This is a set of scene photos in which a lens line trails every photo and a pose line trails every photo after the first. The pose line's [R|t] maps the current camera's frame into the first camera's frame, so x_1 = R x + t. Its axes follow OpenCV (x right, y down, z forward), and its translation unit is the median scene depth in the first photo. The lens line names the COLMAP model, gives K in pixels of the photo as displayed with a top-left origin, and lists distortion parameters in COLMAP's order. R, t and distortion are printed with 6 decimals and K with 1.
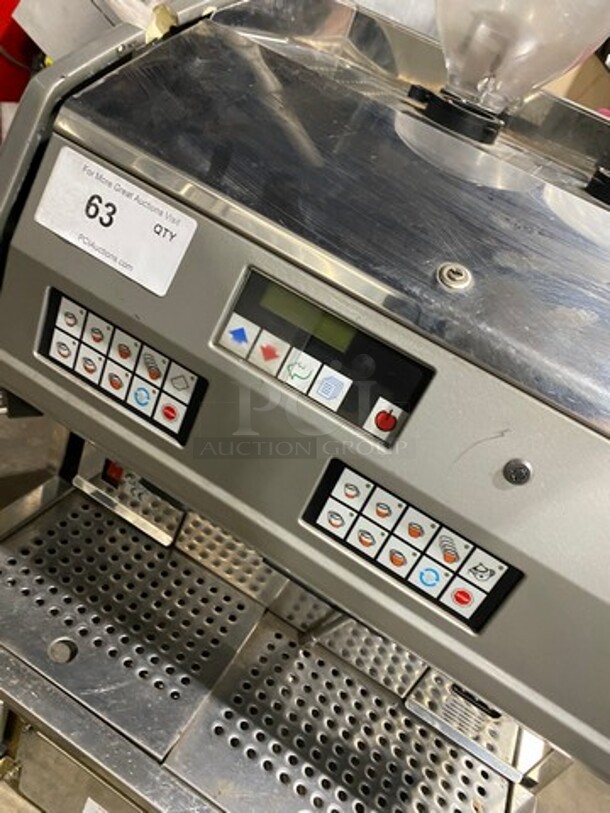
lens RADIAL K [[616.1, 0, 311.1], [0, 616.1, 401.7], [0, 0, 1]] dist [0.019561, -0.026907]
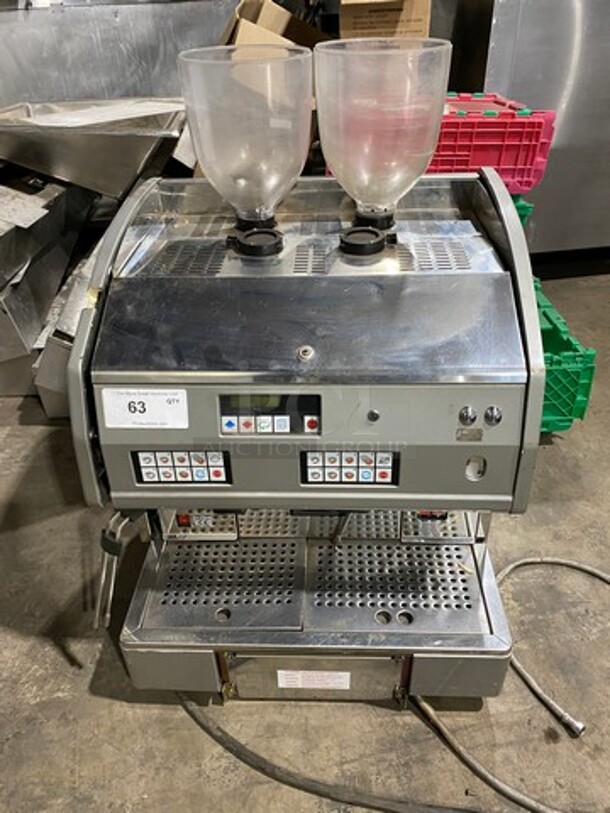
lens RADIAL K [[616.1, 0, 308.9], [0, 616.1, 405.5], [0, 0, 1]] dist [0.019561, -0.026907]
pose [[0.851962, -0.516874, 0.083673, -0.029657], [0.508142, 0.854727, 0.105991, -0.229347], [-0.126301, -0.047783, 0.990840, -0.991679]]
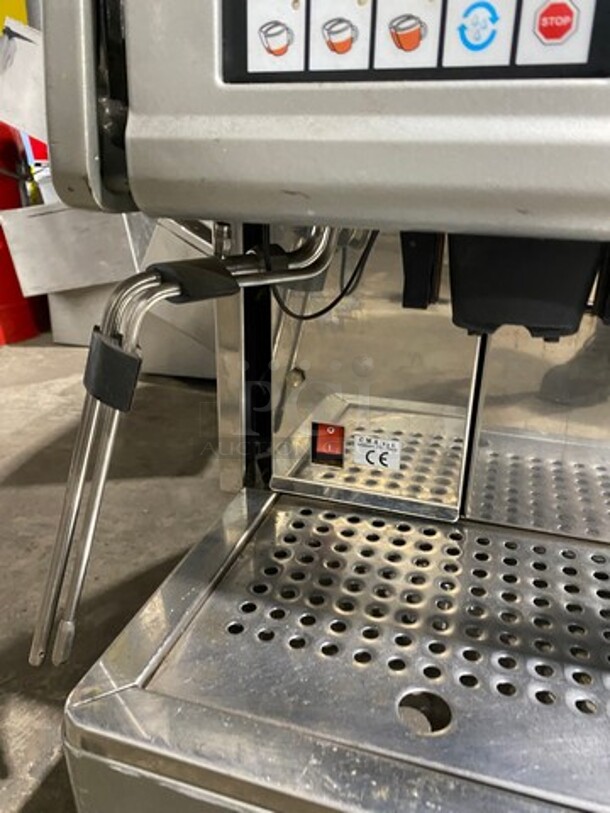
lens RADIAL K [[616.1, 0, 301.9], [0, 616.1, 407.9], [0, 0, 1]] dist [0.019561, -0.026907]
pose [[0.929910, -0.366892, -0.025633, -0.492167], [0.357266, 0.917663, -0.173941, 0.288705], [0.087340, 0.152592, 0.984422, 0.579903]]
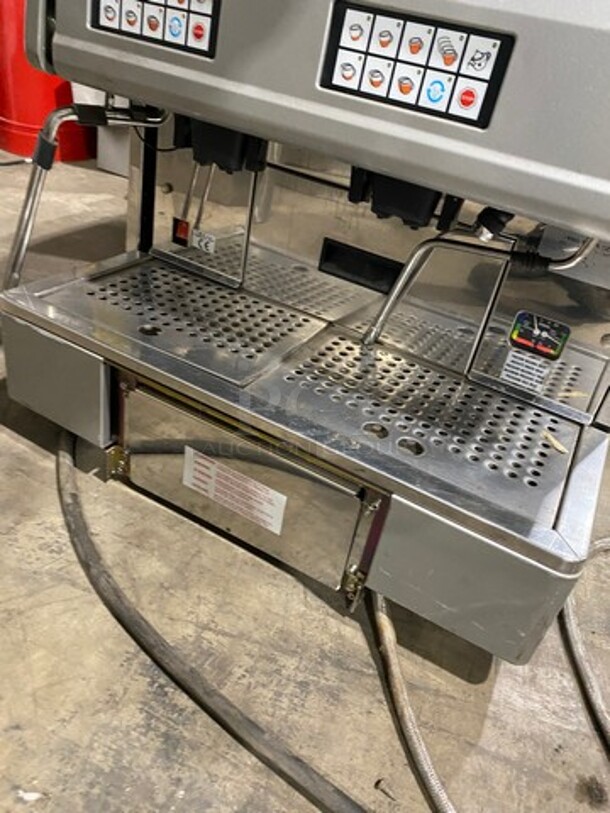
lens RADIAL K [[616.1, 0, 310.0], [0, 616.1, 398.0], [0, 0, 1]] dist [0.019561, -0.026907]
pose [[0.980121, -0.136326, -0.144147, 0.050489], [0.130865, 0.990297, -0.046761, 0.783851], [0.149123, 0.026967, 0.988451, -0.106922]]
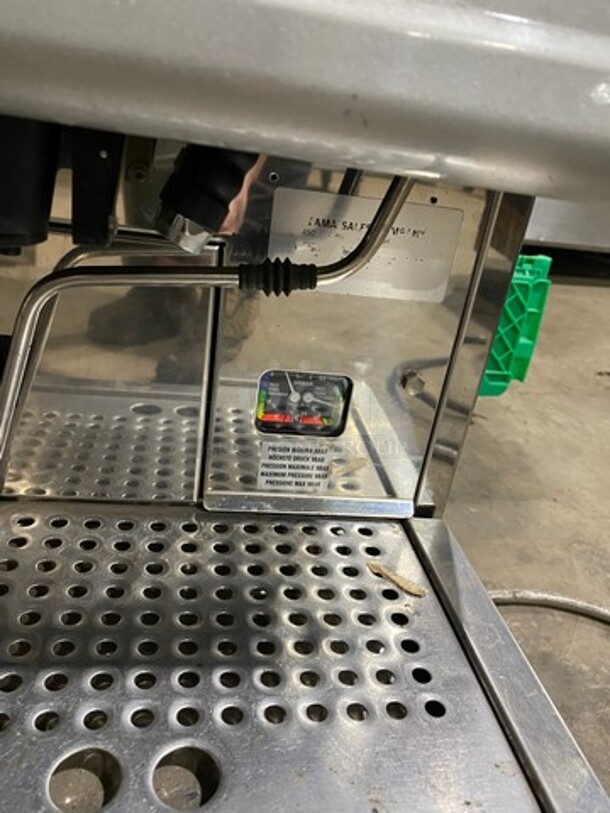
lens RADIAL K [[616.1, 0, 304.8], [0, 616.1, 404.5], [0, 0, 1]] dist [0.019561, -0.026907]
pose [[0.817789, -0.432693, 0.379470, 0.077939], [0.435431, 0.896327, 0.083652, 0.579813], [-0.376325, 0.096823, 0.921414, 0.630713]]
